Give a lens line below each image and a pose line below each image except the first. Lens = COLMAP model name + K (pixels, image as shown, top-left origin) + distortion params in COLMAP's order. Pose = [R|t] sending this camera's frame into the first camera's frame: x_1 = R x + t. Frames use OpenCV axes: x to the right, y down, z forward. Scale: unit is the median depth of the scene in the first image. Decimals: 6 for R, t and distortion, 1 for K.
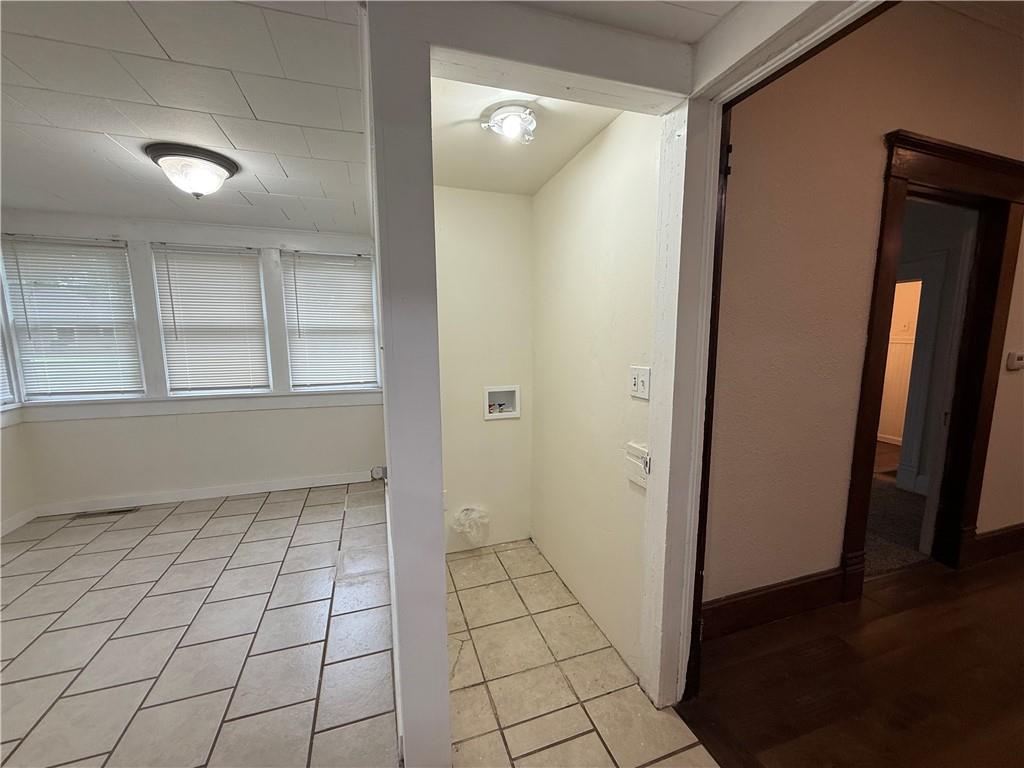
lens RADIAL K [[407.5, 0, 509.3], [0, 407.5, 385.0], [0, 0, 1]] dist [0.000187, -0.000053]
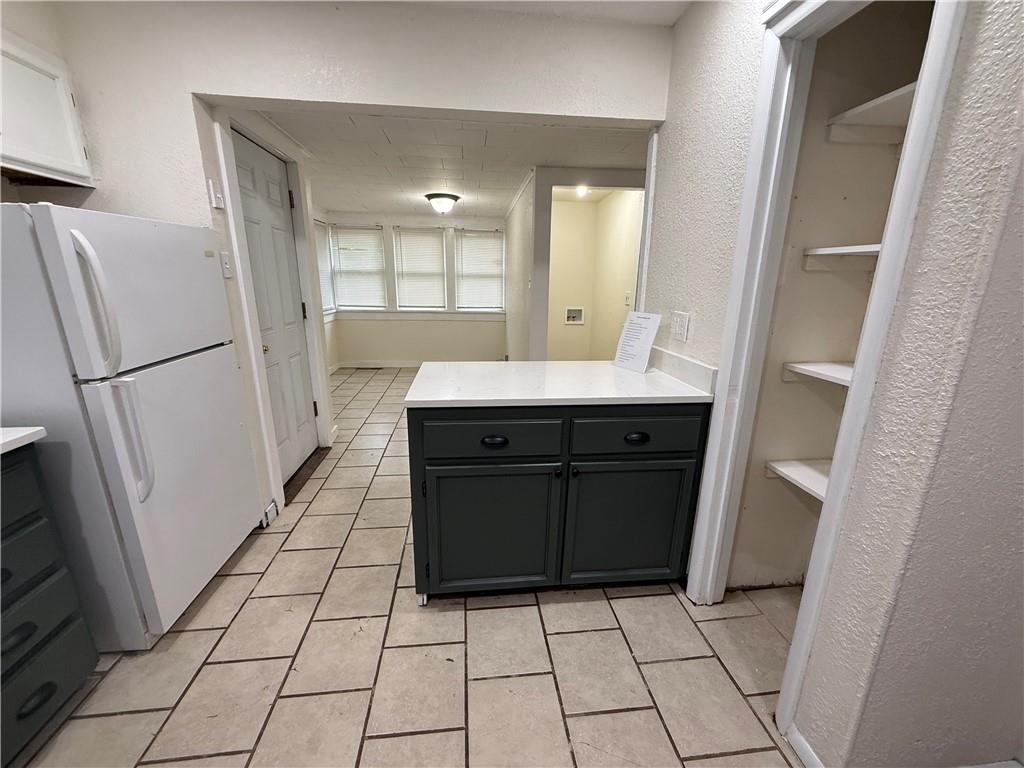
lens RADIAL K [[407.5, 0, 509.3], [0, 407.5, 385.0], [0, 0, 1]] dist [0.000187, -0.000053]
pose [[0.976654, 0.069523, -0.203259, 0.078998], [-0.044488, 0.991128, 0.125245, 0.117155], [0.210163, -0.113278, 0.971082, -0.791201]]
